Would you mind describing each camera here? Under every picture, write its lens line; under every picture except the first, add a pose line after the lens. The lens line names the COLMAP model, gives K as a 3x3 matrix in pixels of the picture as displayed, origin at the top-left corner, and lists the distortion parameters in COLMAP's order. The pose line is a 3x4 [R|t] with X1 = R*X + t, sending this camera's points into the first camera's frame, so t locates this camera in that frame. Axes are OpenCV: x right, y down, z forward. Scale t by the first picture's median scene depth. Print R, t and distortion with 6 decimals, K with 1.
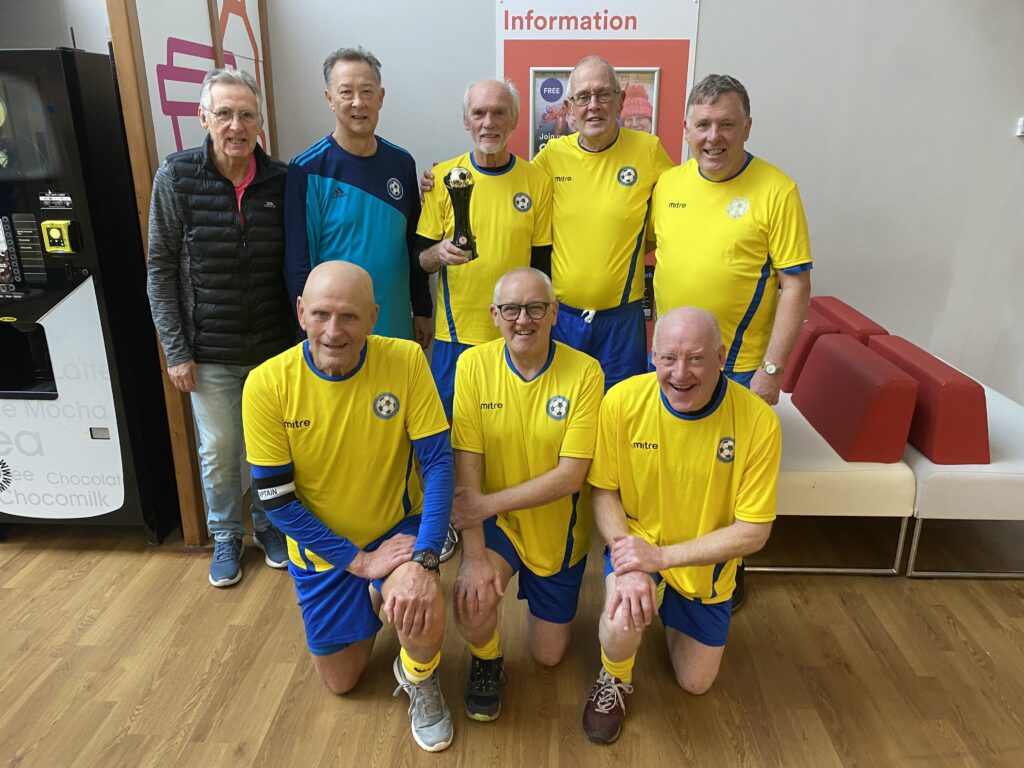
lens RADIAL K [[784.8, 0, 509.7], [0, 784.8, 389.4], [0, 0, 1]] dist [0.017121, -0.011971]
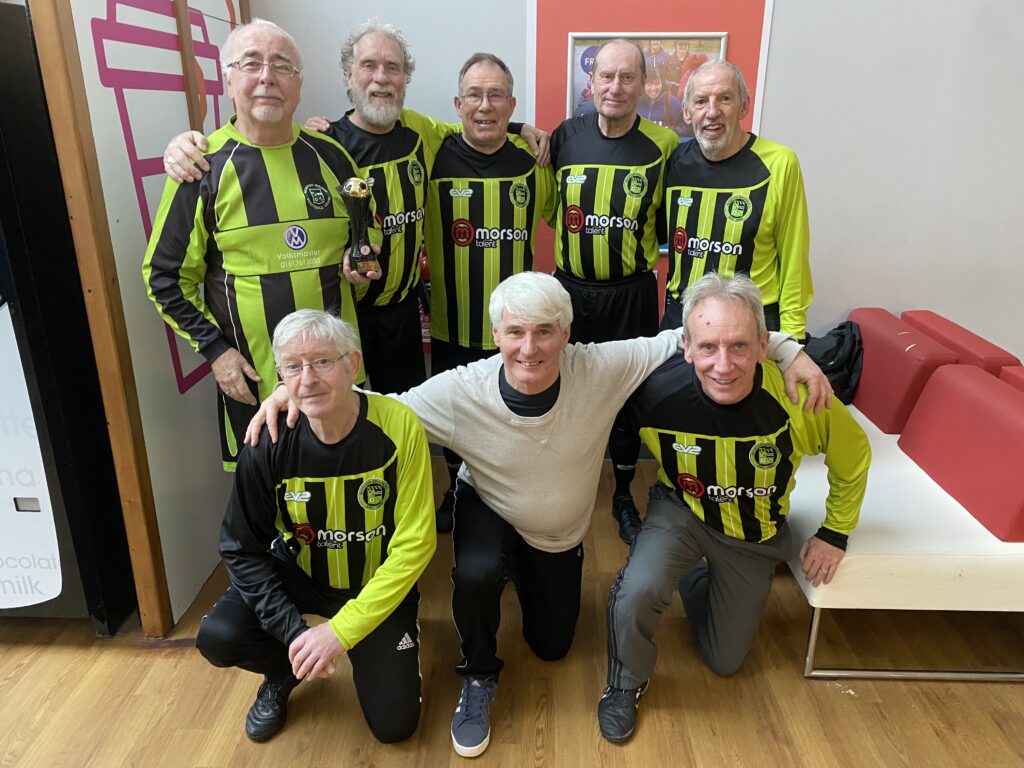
lens RADIAL K [[784.8, 0, 512.4], [0, 784.8, 386.0], [0, 0, 1]] dist [0.017121, -0.011971]
pose [[0.999972, -0.002291, 0.007172, -0.051062], [0.002182, 0.999883, 0.015133, -0.068271], [-0.007206, -0.015117, 0.999860, 0.222974]]
